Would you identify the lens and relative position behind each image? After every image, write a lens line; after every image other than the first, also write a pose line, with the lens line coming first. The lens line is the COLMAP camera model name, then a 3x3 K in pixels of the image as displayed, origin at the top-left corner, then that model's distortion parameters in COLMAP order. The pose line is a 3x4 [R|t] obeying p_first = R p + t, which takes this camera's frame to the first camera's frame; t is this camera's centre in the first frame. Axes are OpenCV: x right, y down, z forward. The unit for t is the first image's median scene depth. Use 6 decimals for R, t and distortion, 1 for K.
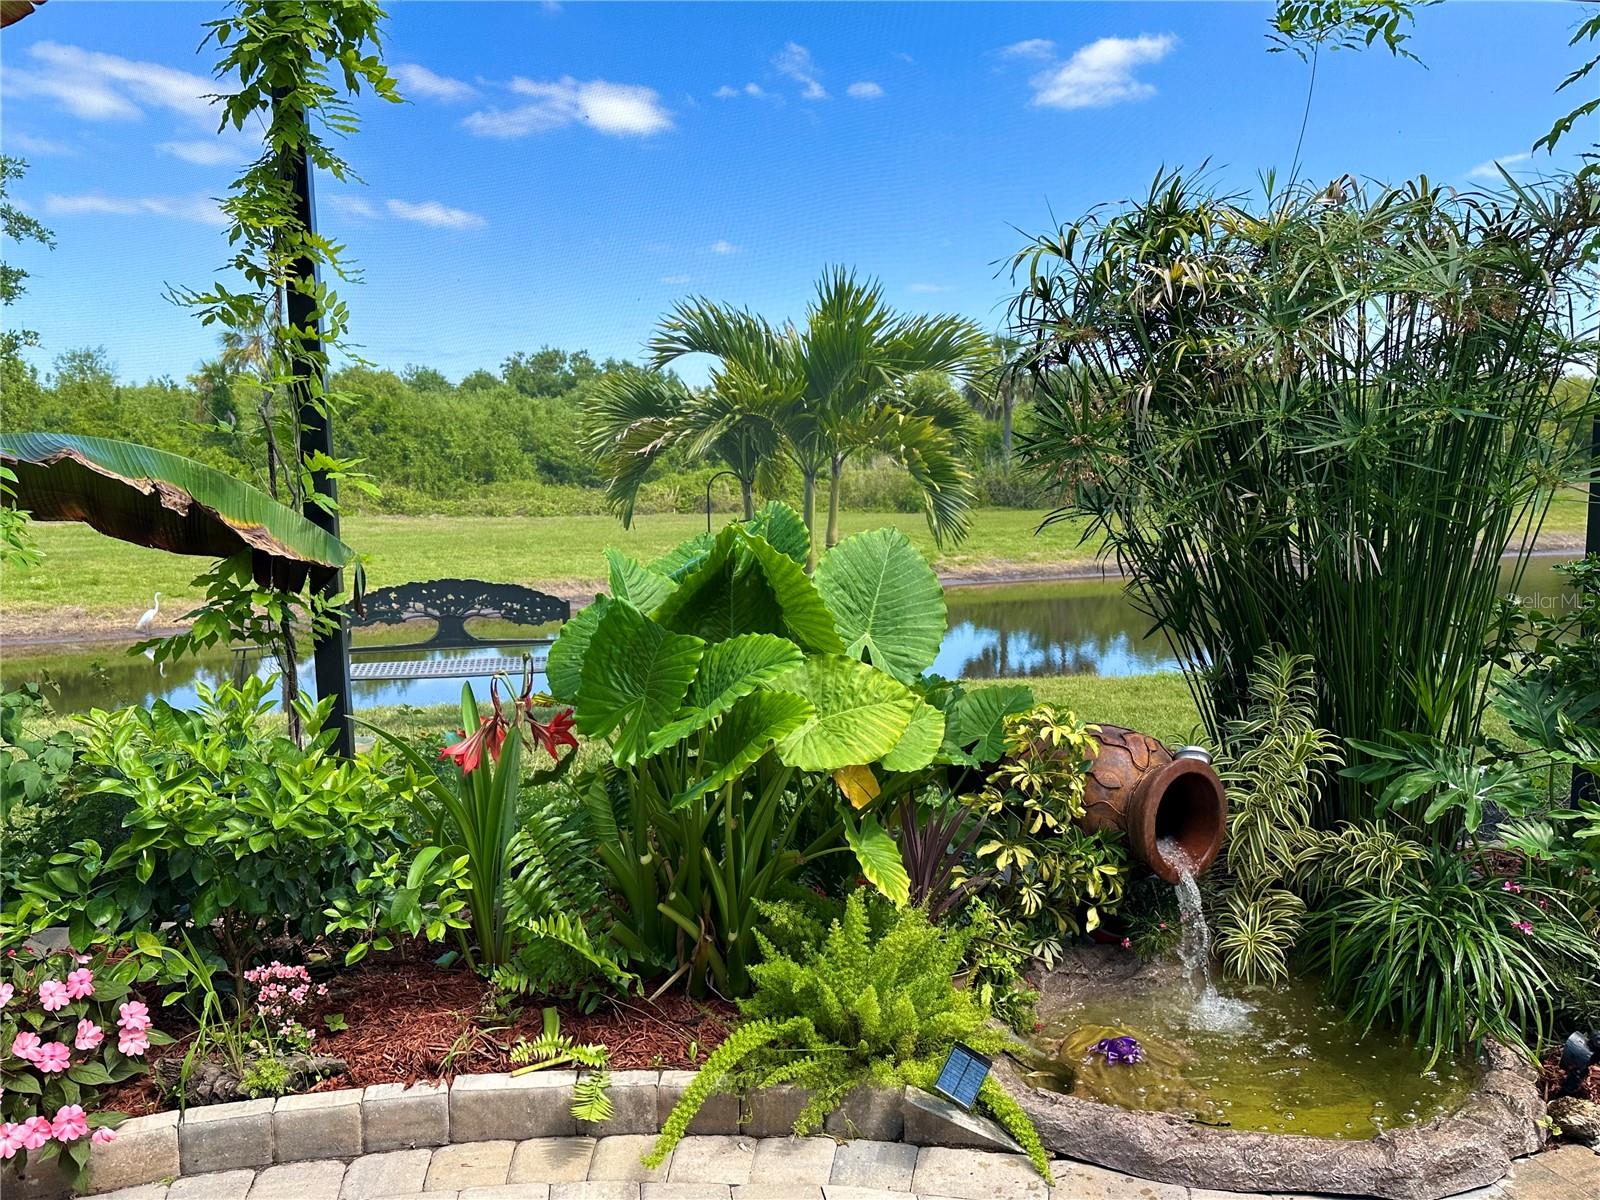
lens RADIAL K [[1230.4, 0, 790.4], [0, 1230.4, 598.4], [0, 0, 1]] dist [0.080886, -0.105455]
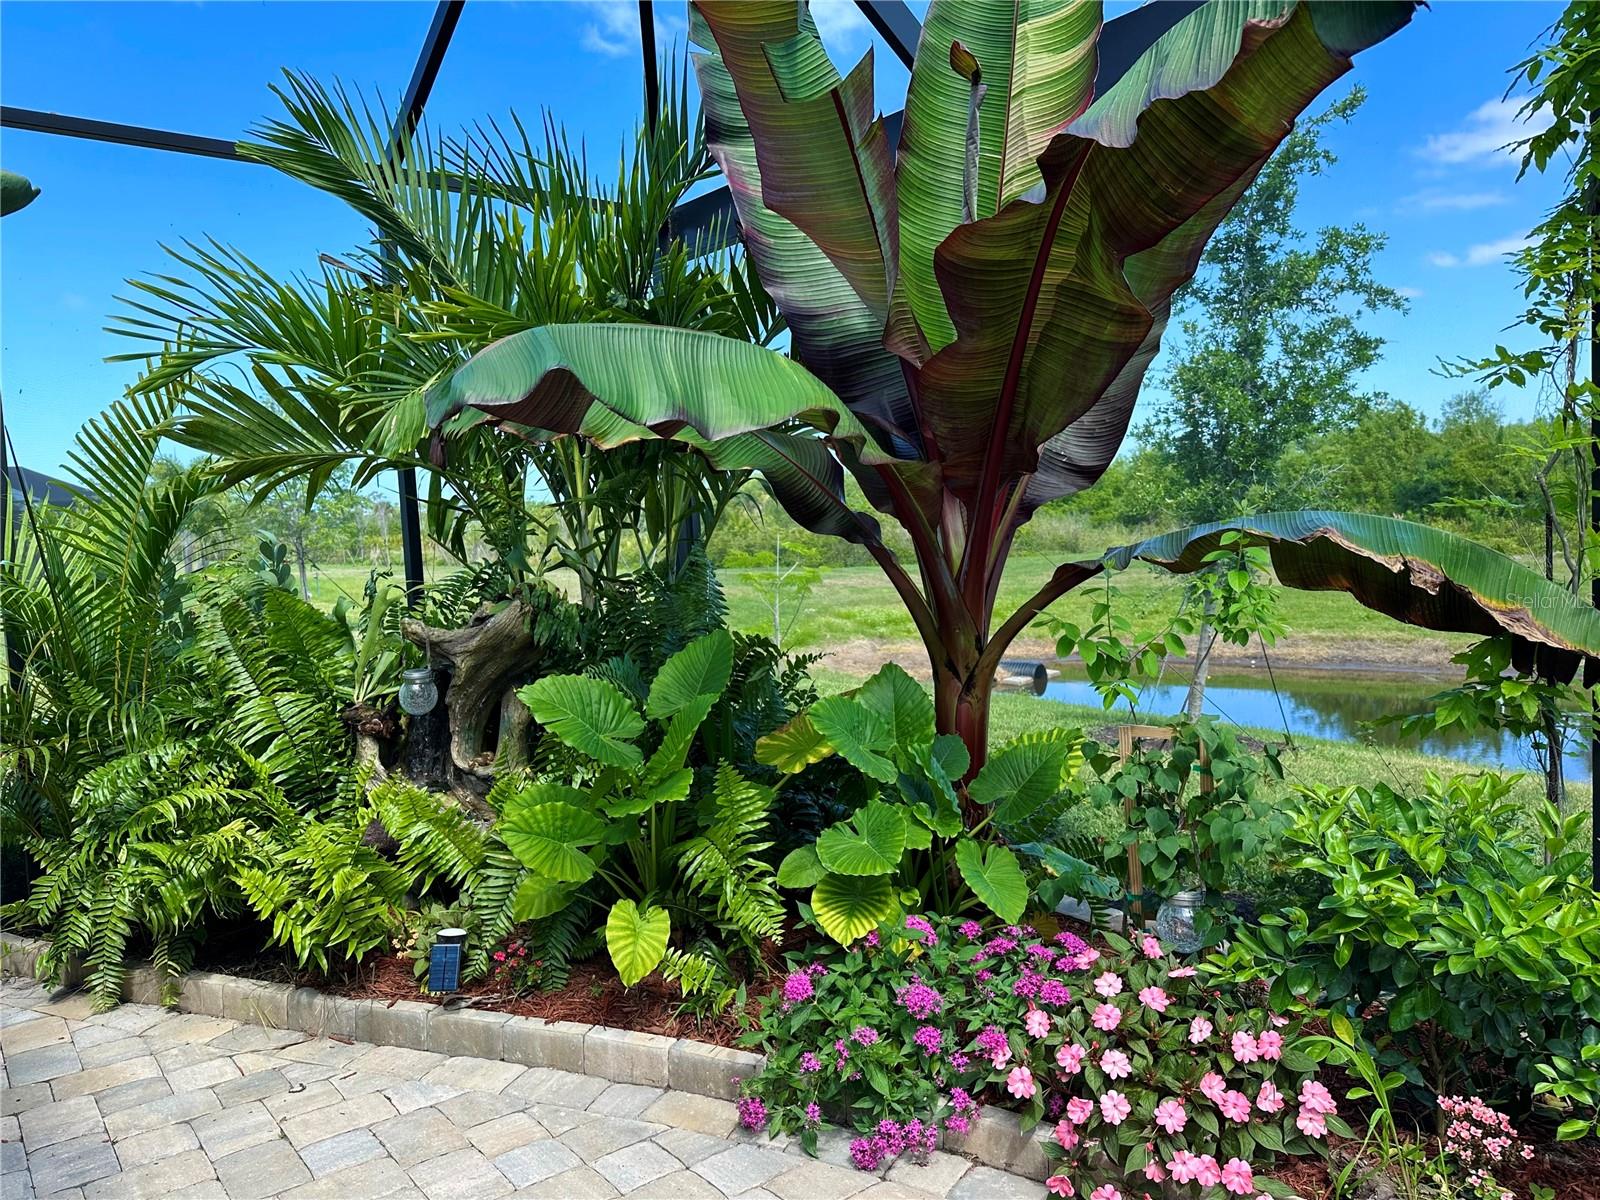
lens RADIAL K [[1170.3, 0, 786.7], [0, 1170.3, 603.3], [0, 0, 1]] dist [0.009448, -0.004214]
pose [[0.494296, 0.057993, -0.867357, 0.057960], [-0.069604, 0.997209, 0.027009, -0.054721], [0.866503, 0.047021, 0.496953, 0.131730]]
